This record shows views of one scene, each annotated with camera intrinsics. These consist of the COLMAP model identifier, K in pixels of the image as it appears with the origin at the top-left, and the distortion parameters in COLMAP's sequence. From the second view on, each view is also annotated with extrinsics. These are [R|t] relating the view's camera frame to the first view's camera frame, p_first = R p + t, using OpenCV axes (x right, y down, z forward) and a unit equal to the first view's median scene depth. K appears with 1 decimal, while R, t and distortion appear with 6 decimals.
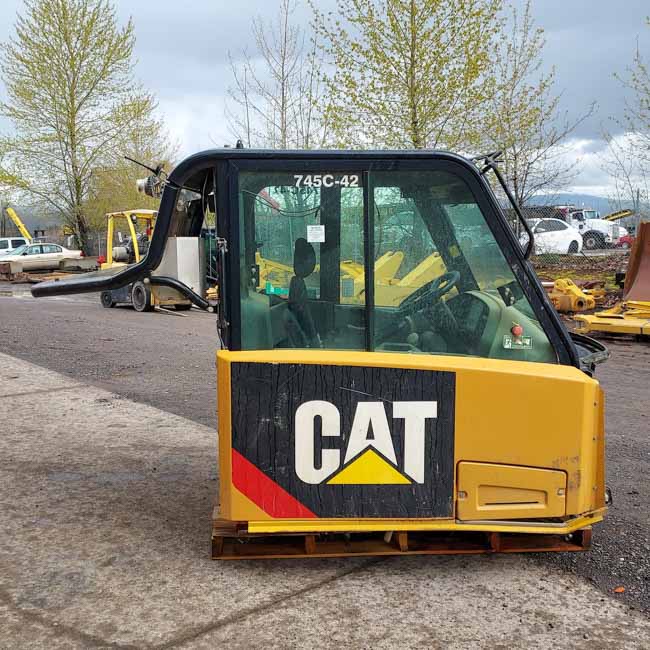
lens RADIAL K [[743.5, 0, 325.0], [0, 743.5, 325.0], [0, 0, 1]] dist [0.153124, -0.268543]
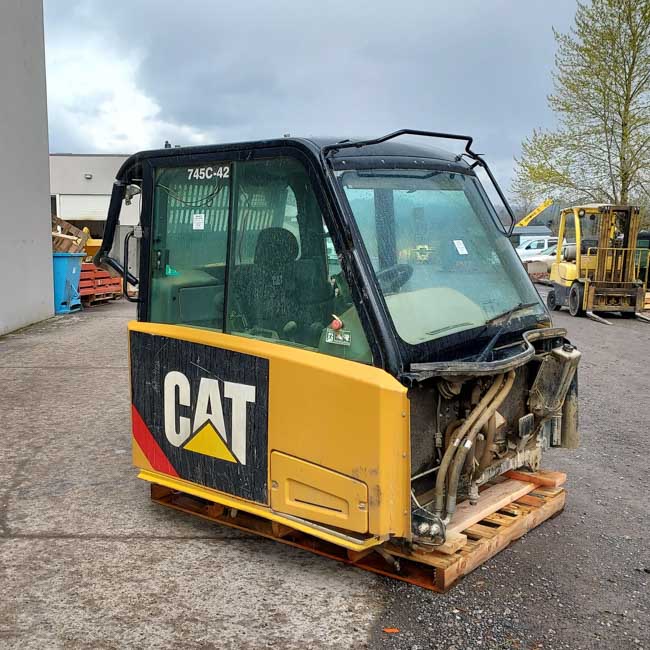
lens RADIAL K [[828.5, 0, 325.0], [0, 828.5, 325.0], [0, 0, 1]] dist [0.103685, -0.066393]
pose [[0.732141, 0.078477, -0.676618, 0.968283], [-0.086818, 0.995991, 0.021576, -0.013137], [0.675598, 0.042946, 0.736018, 0.230946]]
